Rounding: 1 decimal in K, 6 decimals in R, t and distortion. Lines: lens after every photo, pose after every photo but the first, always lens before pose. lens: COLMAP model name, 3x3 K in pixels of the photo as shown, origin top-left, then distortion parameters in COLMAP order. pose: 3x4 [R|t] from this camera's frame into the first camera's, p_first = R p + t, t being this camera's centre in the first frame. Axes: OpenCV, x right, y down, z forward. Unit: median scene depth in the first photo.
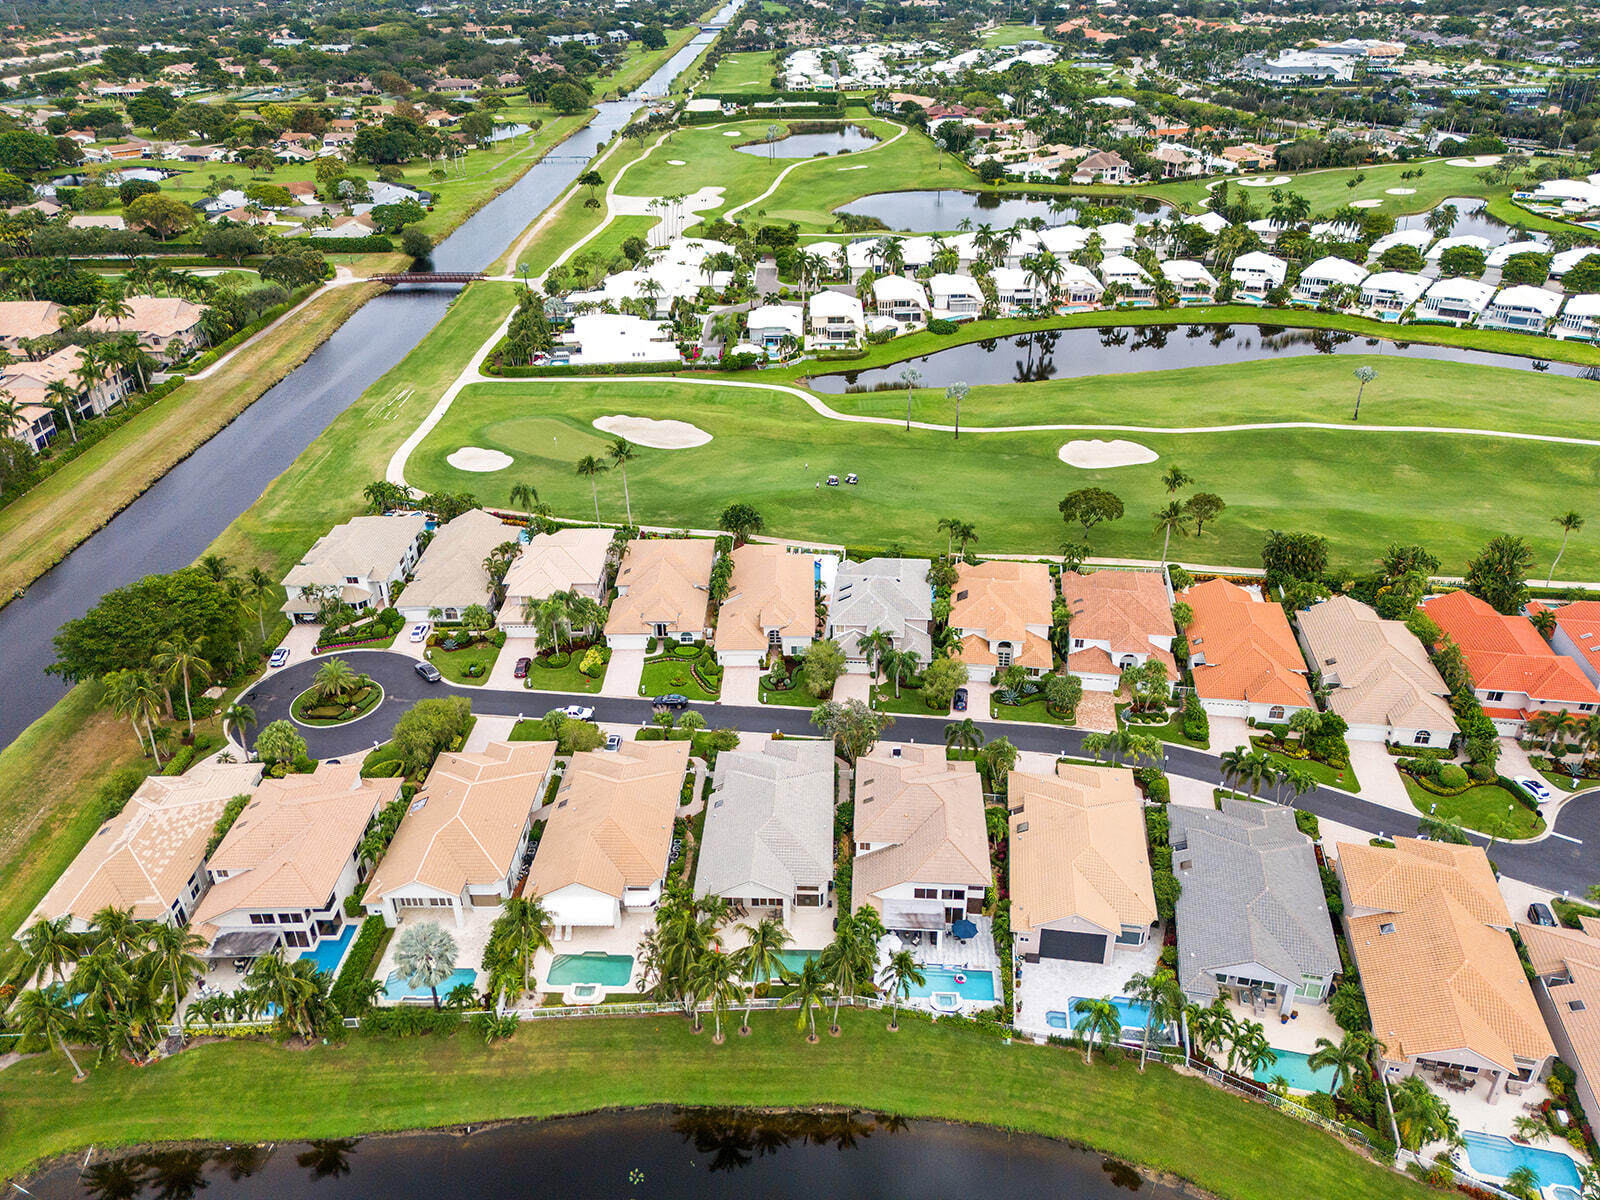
lens RADIAL K [[1189.1, 0, 804.3], [0, 1189.1, 600.6], [0, 0, 1]] dist [0.072524, -0.064307]
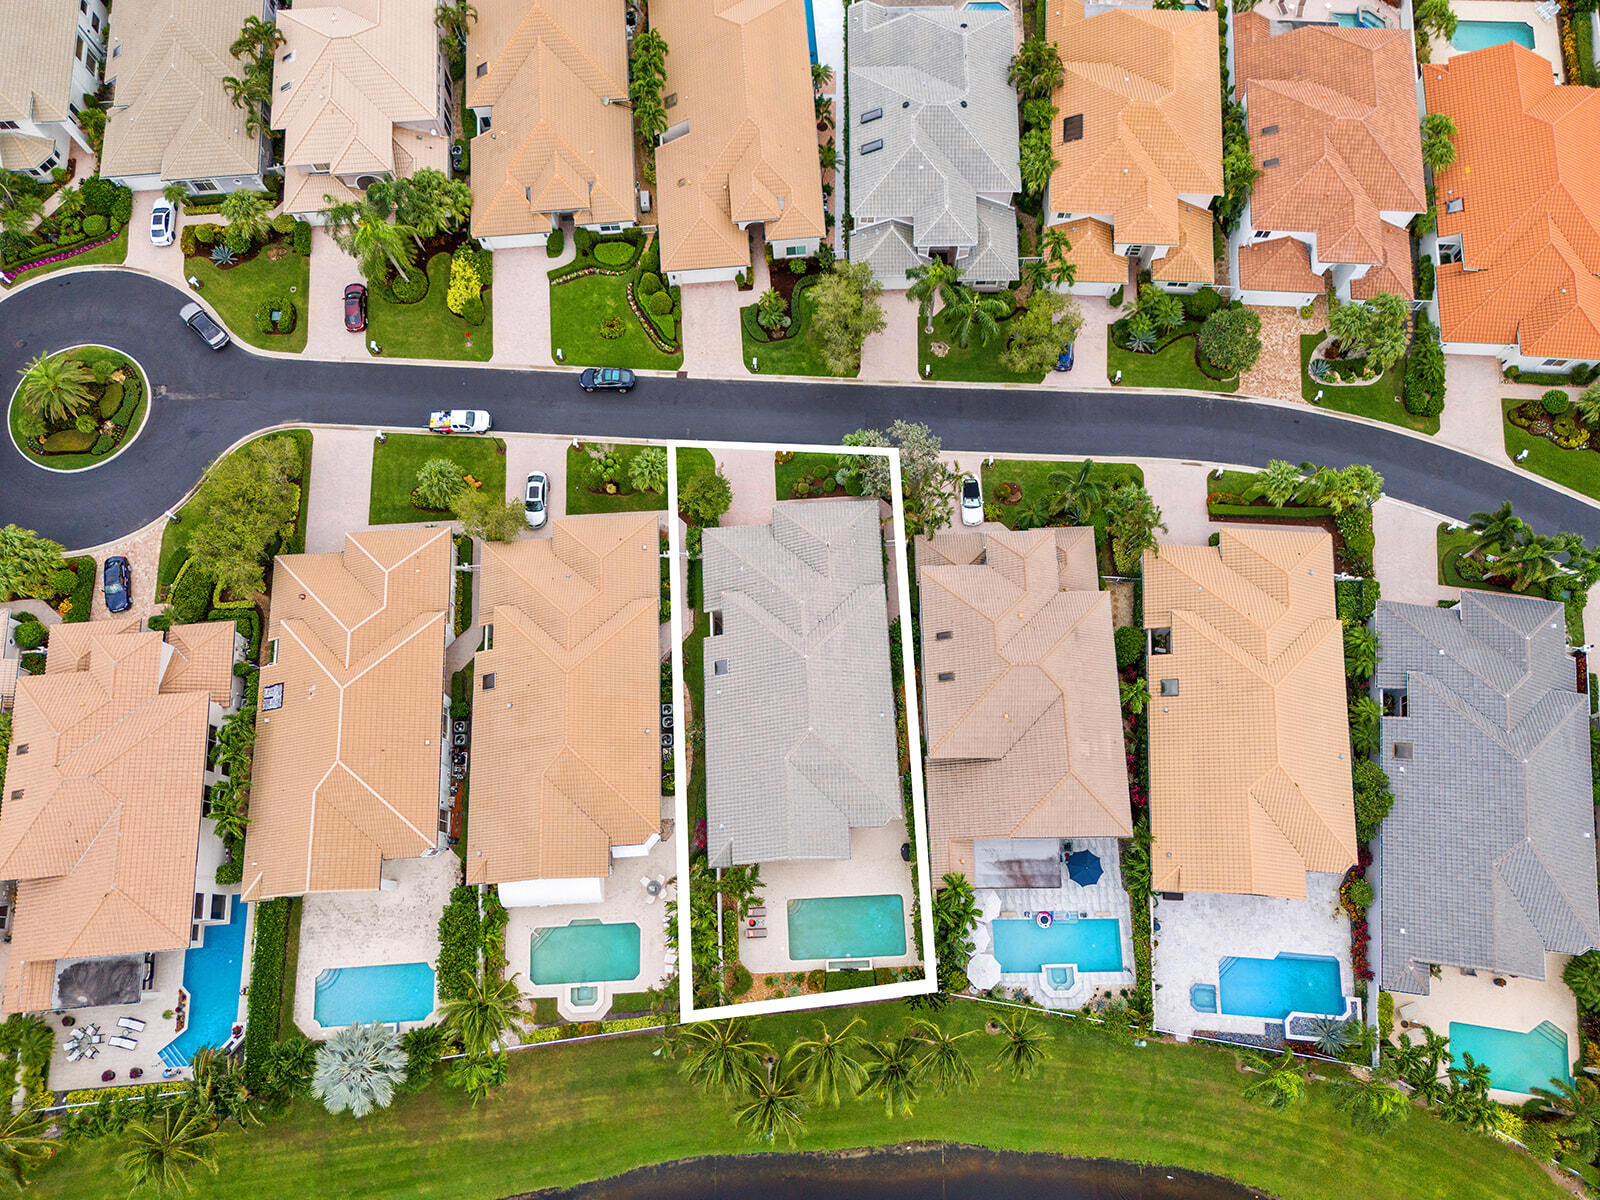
lens RADIAL K [[1189.1, 0, 802.1], [0, 1189.1, 608.5], [0, 0, 1]] dist [0.072524, -0.064307]
pose [[0.996847, -0.077791, 0.015659, -0.029185], [0.044808, 0.714686, 0.698009, -0.279483], [-0.065490, -0.695106, 0.715918, 0.465080]]
